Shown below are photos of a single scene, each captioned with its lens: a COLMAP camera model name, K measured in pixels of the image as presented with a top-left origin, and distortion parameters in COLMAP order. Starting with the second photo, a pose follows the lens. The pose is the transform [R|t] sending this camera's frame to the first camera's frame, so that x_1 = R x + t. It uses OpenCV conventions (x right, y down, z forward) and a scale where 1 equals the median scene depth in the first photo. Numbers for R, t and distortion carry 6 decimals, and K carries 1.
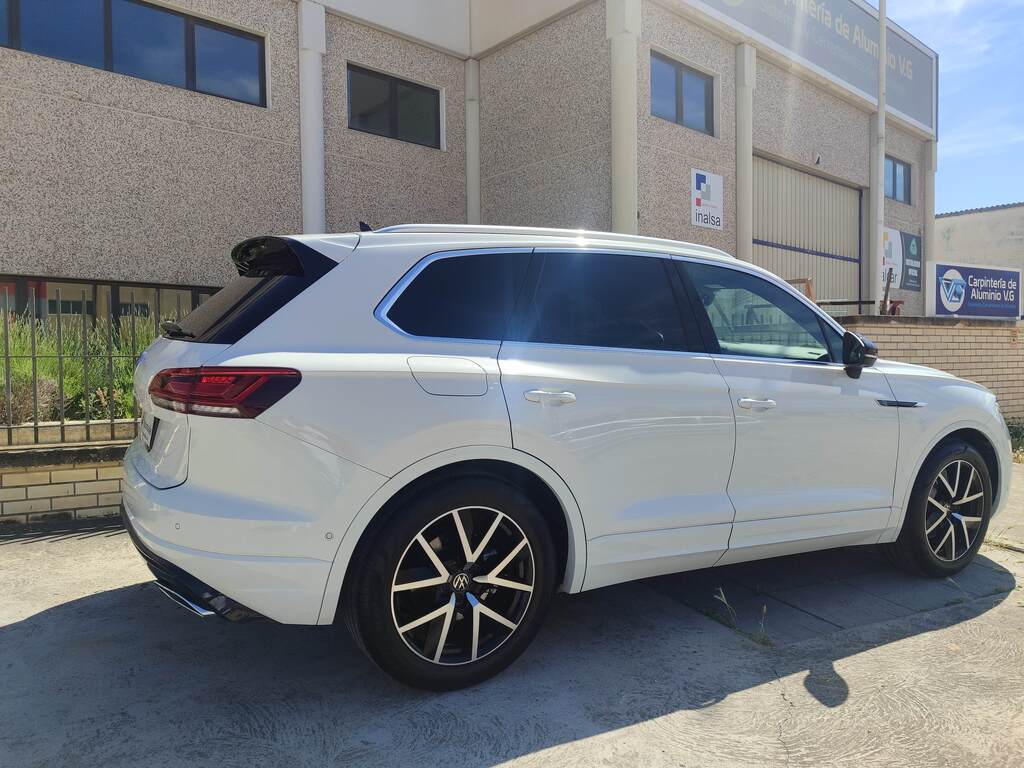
lens RADIAL K [[732.5, 0, 513.4], [0, 732.5, 383.0], [0, 0, 1]] dist [0.018939, -0.014614]
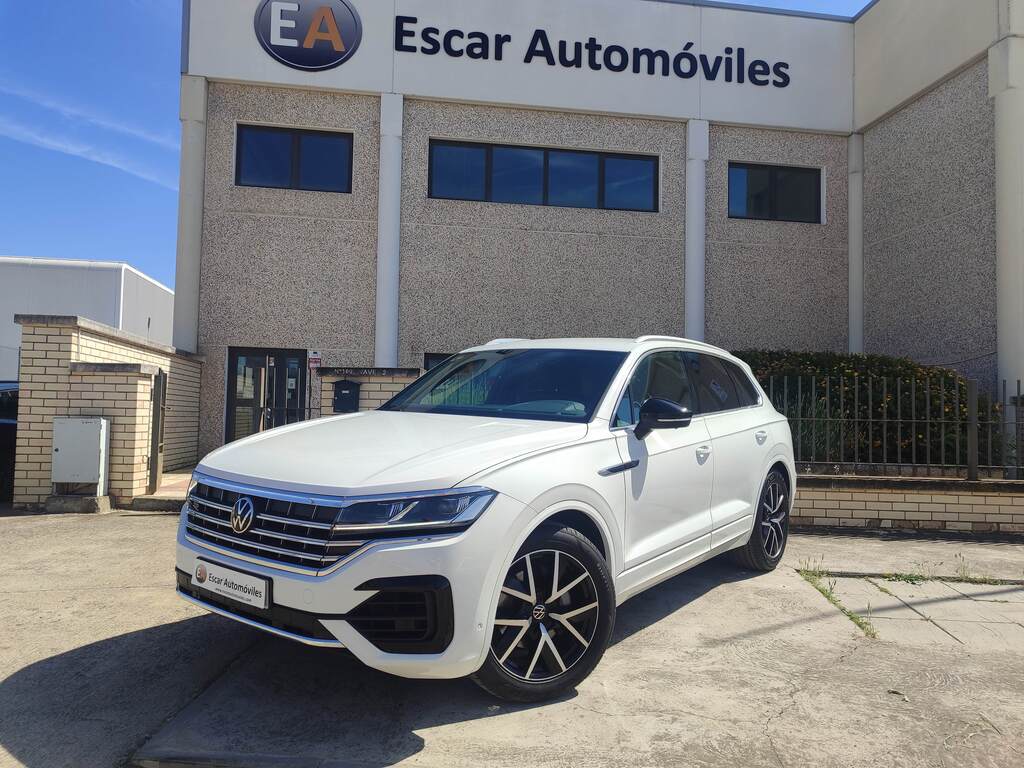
lens RADIAL K [[732.5, 0, 513.4], [0, 732.5, 383.0], [0, 0, 1]] dist [0.018939, -0.014614]
pose [[0.837323, -0.001641, -0.546706, 0.126737], [-0.041728, 0.996887, -0.066902, 0.001529], [0.545113, 0.078832, 0.834648, -0.126476]]
